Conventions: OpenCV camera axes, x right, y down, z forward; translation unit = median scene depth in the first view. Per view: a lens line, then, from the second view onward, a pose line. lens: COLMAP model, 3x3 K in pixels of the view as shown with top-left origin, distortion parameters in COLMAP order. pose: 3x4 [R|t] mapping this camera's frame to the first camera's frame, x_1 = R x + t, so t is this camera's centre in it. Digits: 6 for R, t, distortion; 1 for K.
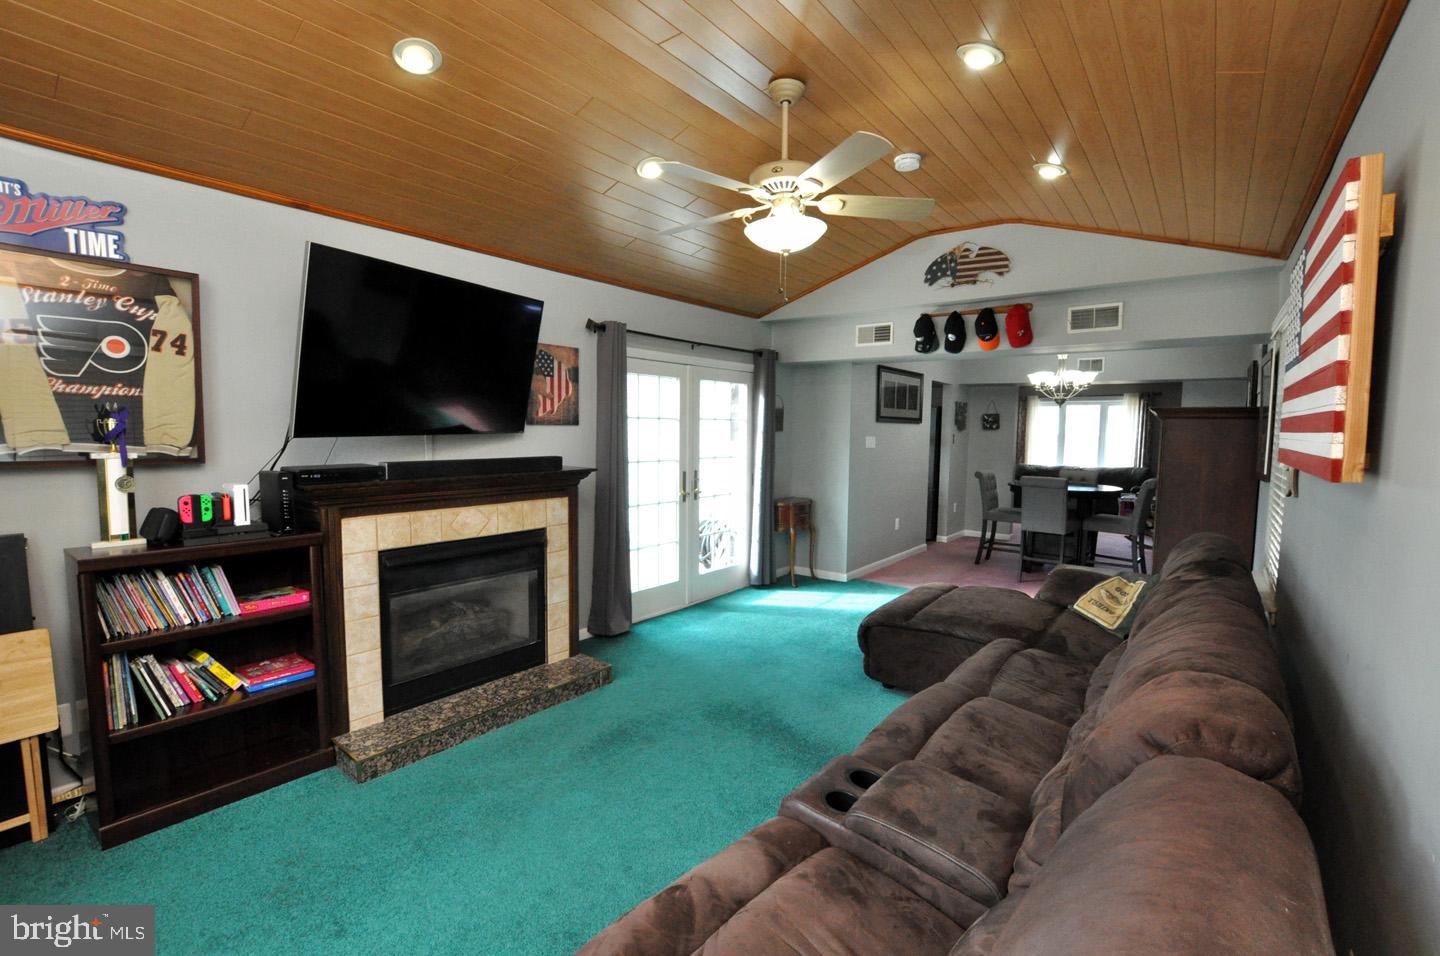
lens RADIAL K [[629.6, 0, 720.0], [0, 629.6, 478.0], [0, 0, 1]] dist [-0.029570, 0.000996]
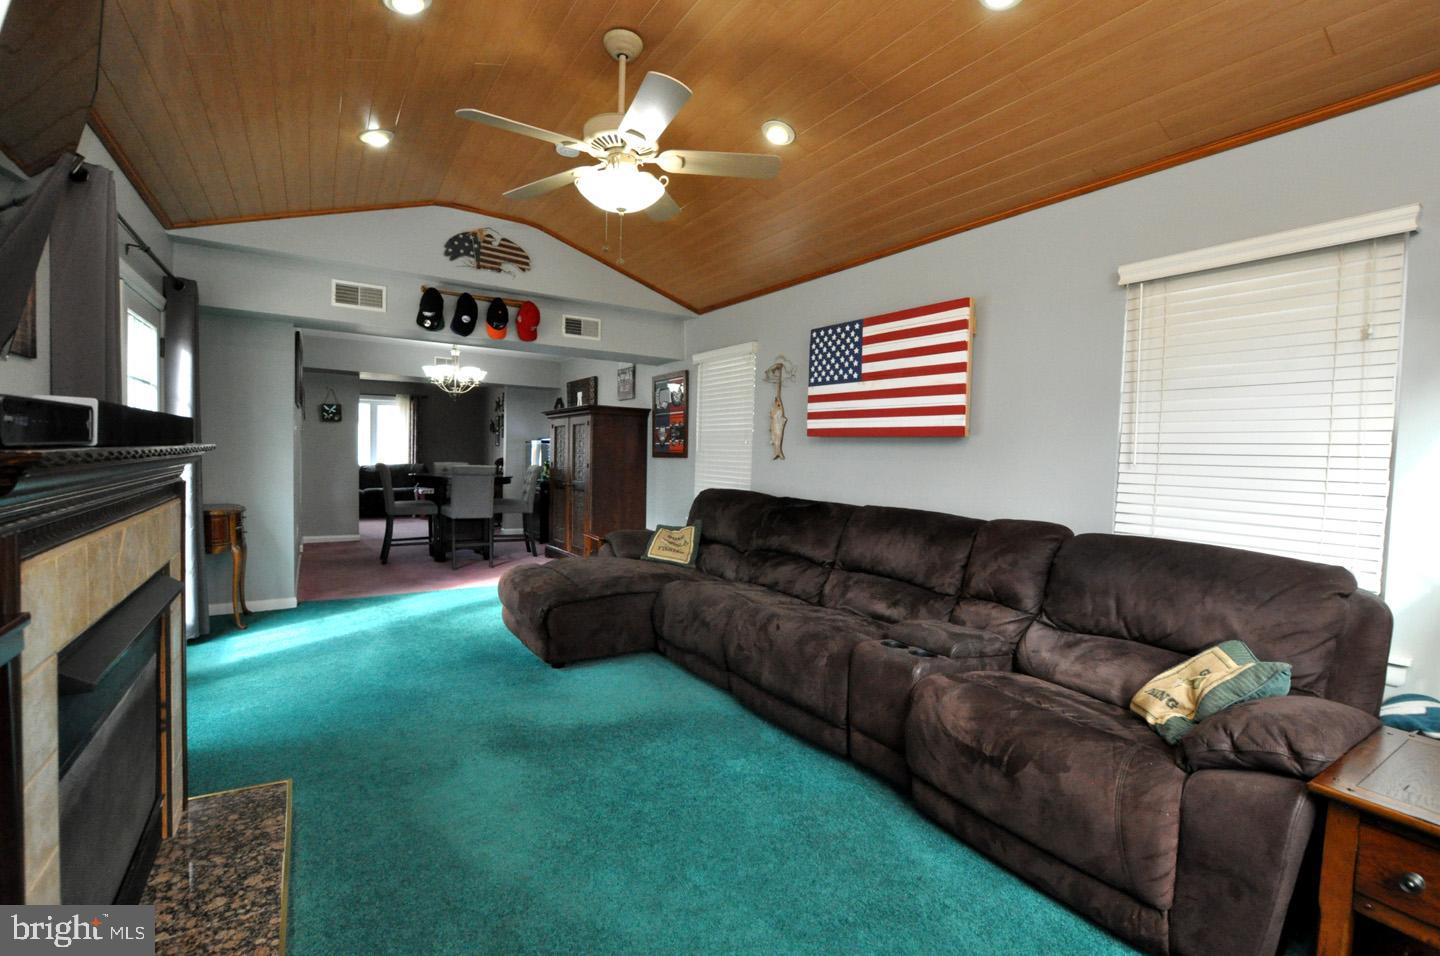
lens RADIAL K [[633.6, 0, 720.0], [0, 633.6, 478.0], [0, 0, 1]] dist [-0.023440, 0.000291]
pose [[0.321586, -0.038536, 0.946096, -0.448271], [0.049104, 0.998506, 0.023980, 0.018314], [-0.945606, 0.038745, 0.322998, 0.325011]]
